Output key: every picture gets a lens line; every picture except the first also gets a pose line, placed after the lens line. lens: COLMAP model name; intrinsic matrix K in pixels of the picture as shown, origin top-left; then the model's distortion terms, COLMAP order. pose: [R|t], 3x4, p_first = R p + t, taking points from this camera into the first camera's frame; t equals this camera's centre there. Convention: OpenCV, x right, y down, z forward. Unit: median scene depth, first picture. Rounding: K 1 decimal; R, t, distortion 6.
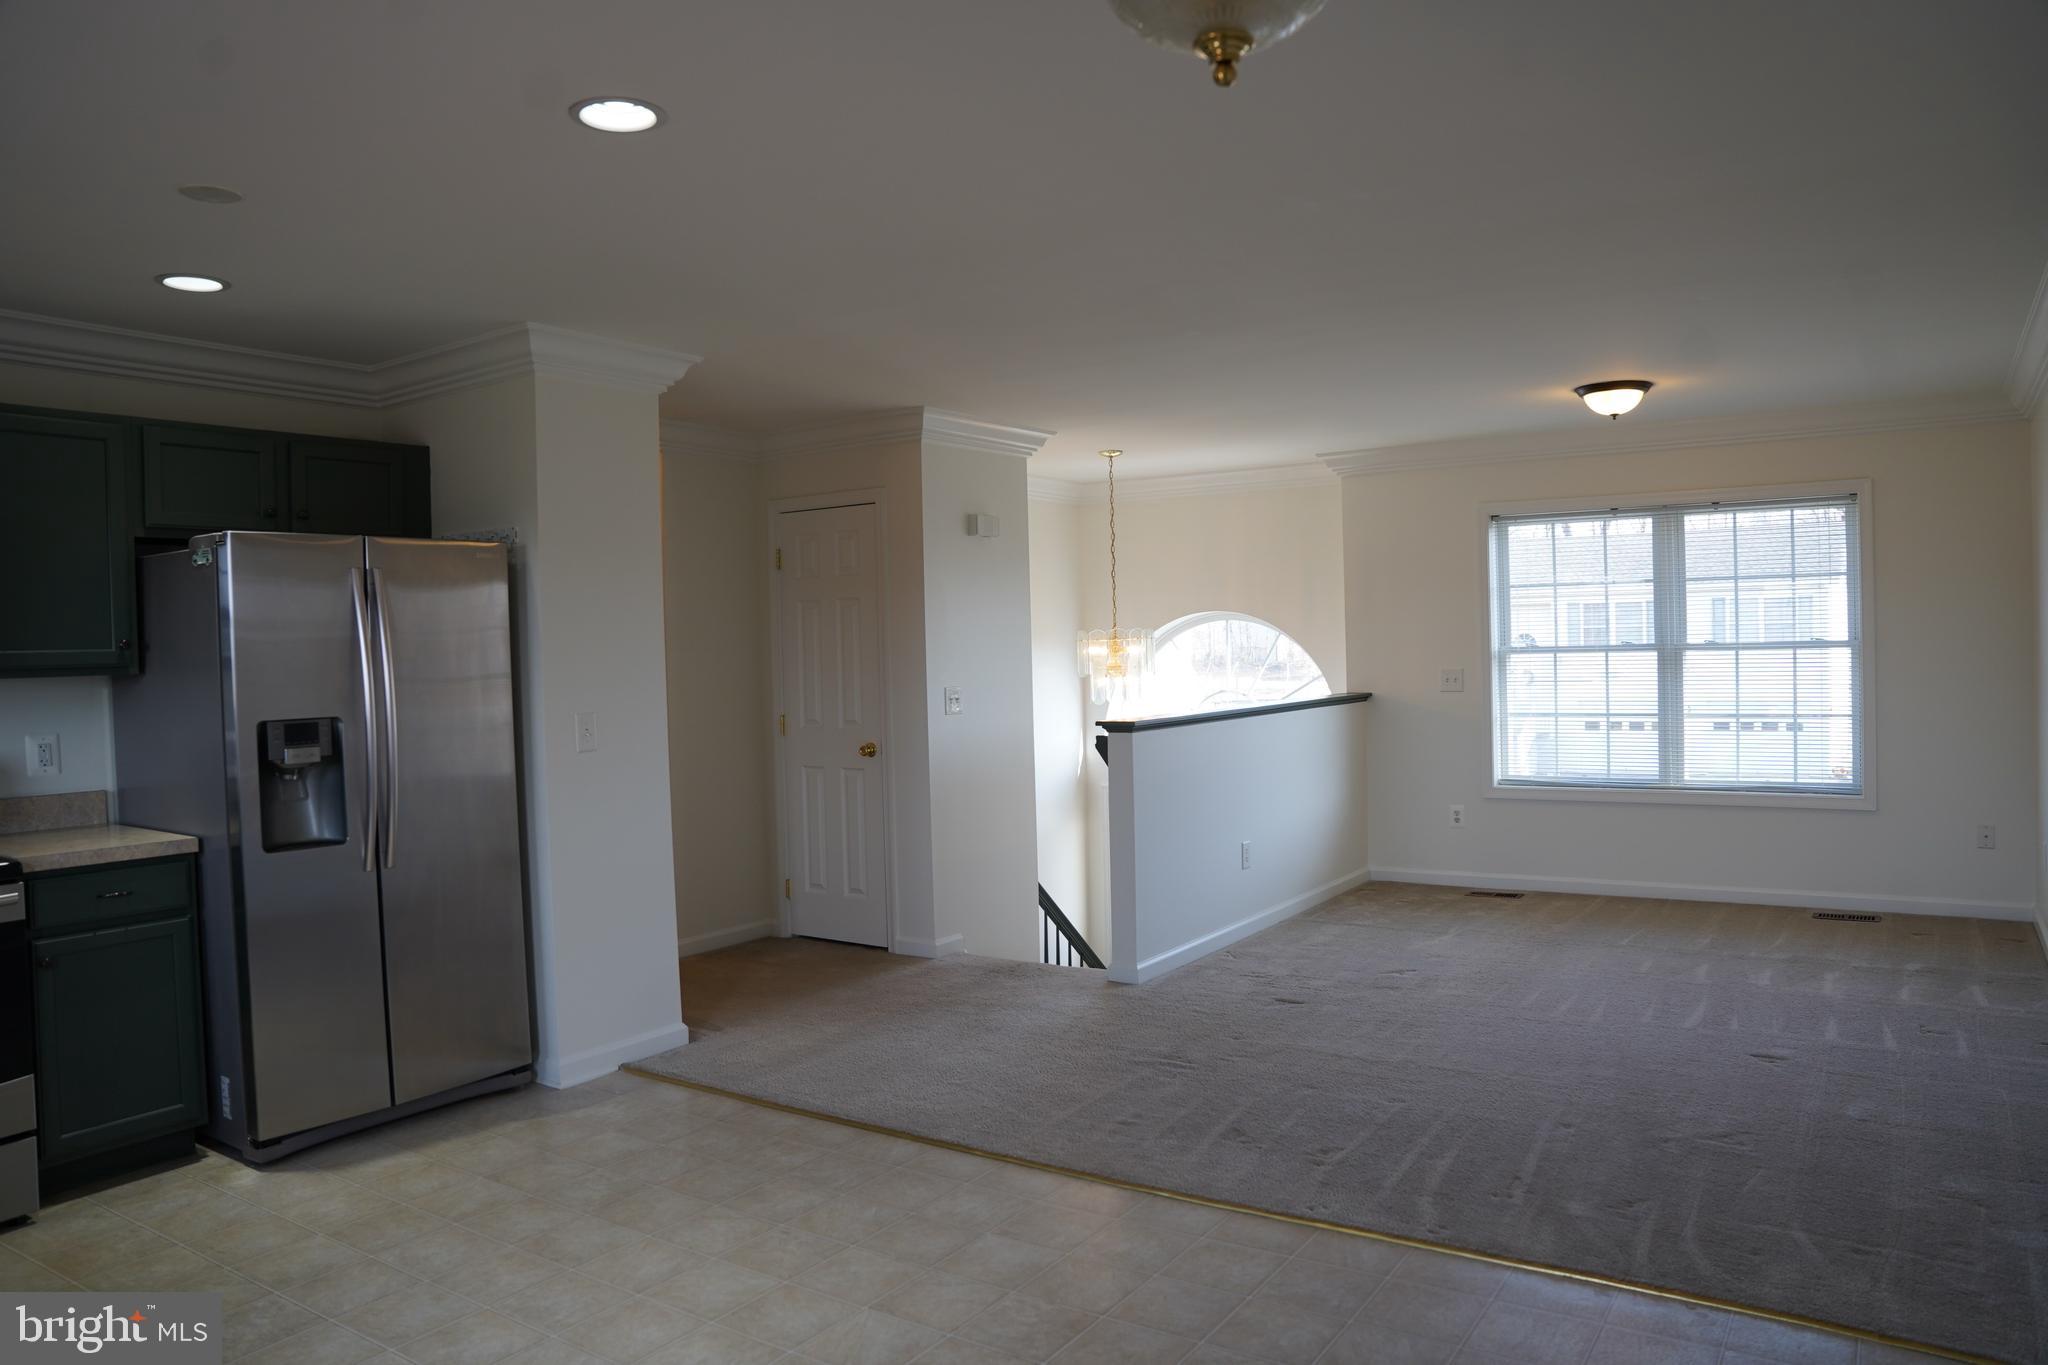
lens RADIAL K [[1408.4, 0, 1024.0], [0, 1408.4, 682.5], [0, 0, 1]] dist [-0.179120, 0.127976]
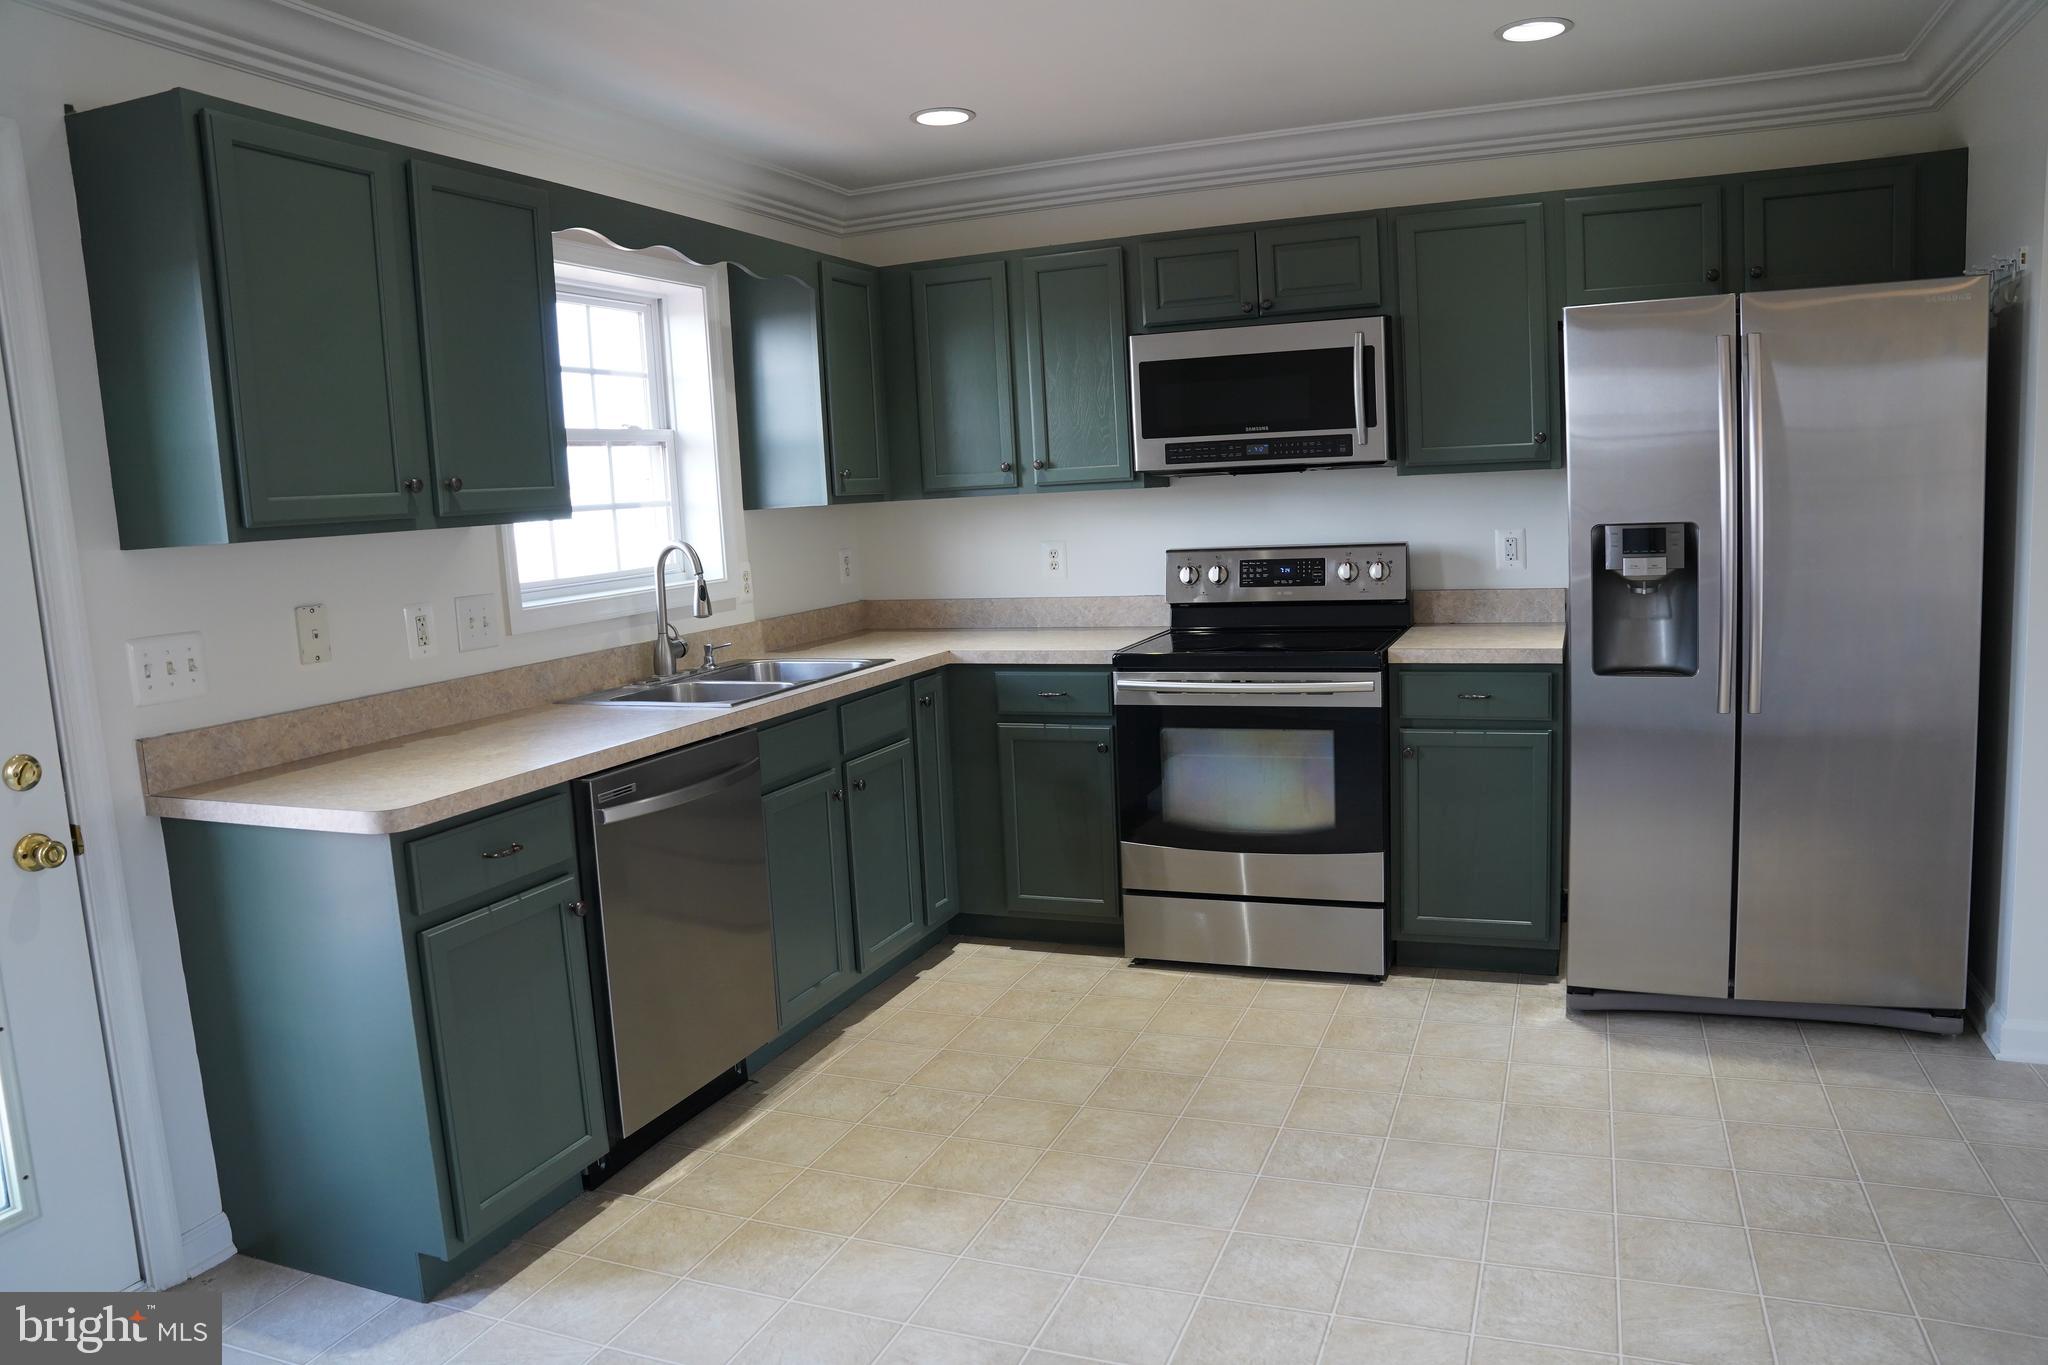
lens RADIAL K [[1408.4, 0, 1024.0], [0, 1408.4, 682.5], [0, 0, 1]] dist [-0.179120, 0.127976]
pose [[0.210083, 0.143744, -0.967059, 0.216454], [0.021177, 0.988232, 0.151492, -0.011737], [0.977454, -0.052305, 0.204566, 0.431142]]
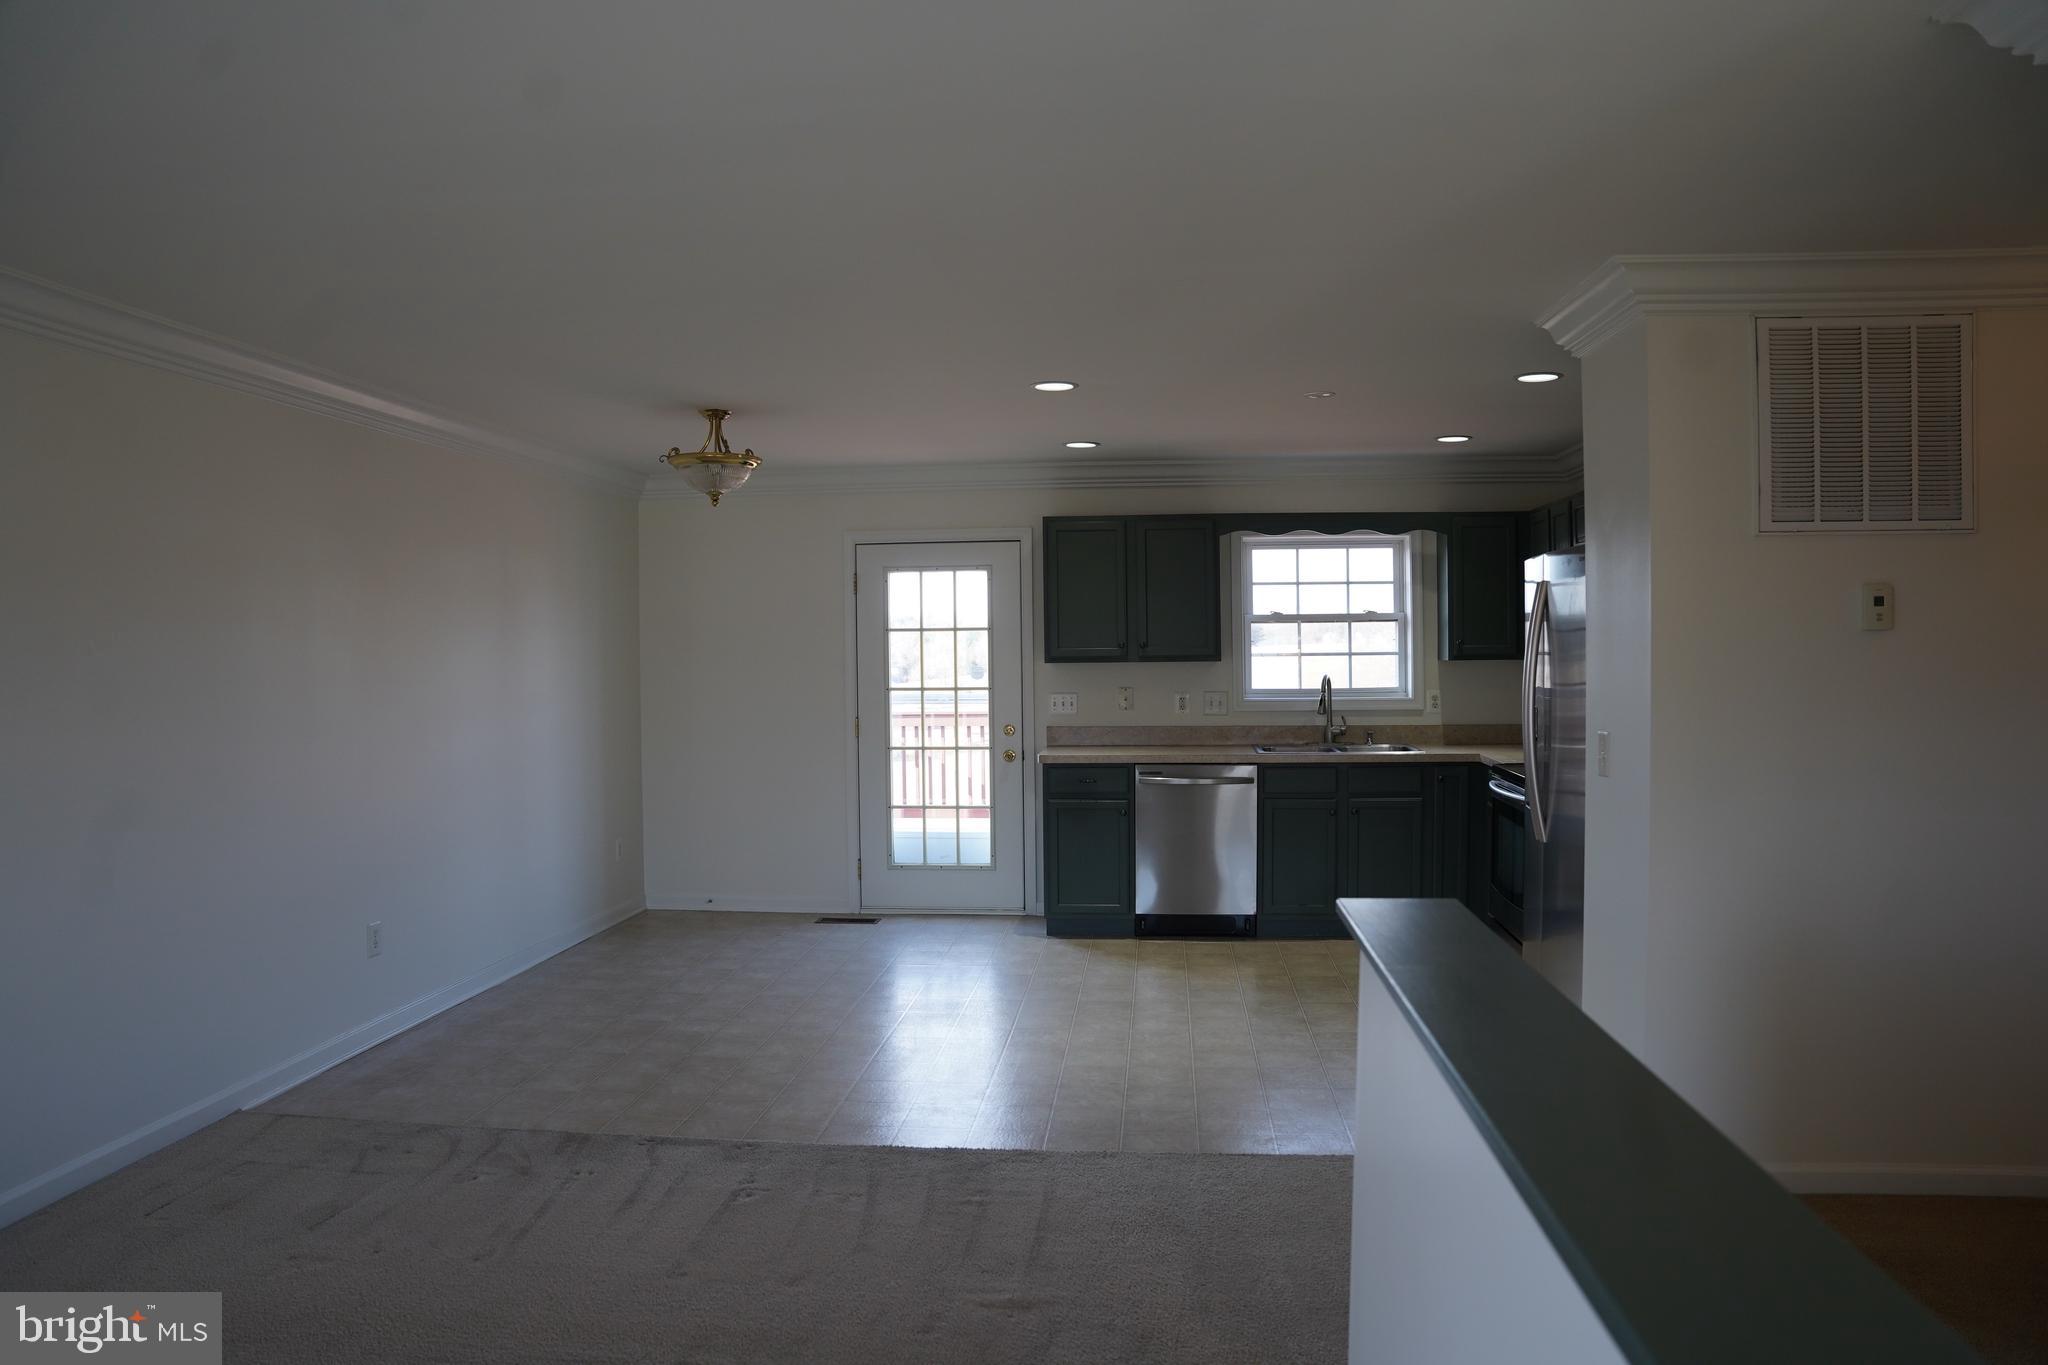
lens RADIAL K [[1408.4, 0, 1024.0], [0, 1408.4, 682.5], [0, 0, 1]] dist [-0.179120, 0.127976]
pose [[-0.880925, 0.045055, -0.471105, 0.474119], [0.019041, 0.998026, 0.059843, -0.077815], [0.472872, 0.043747, -0.880045, 1.863293]]
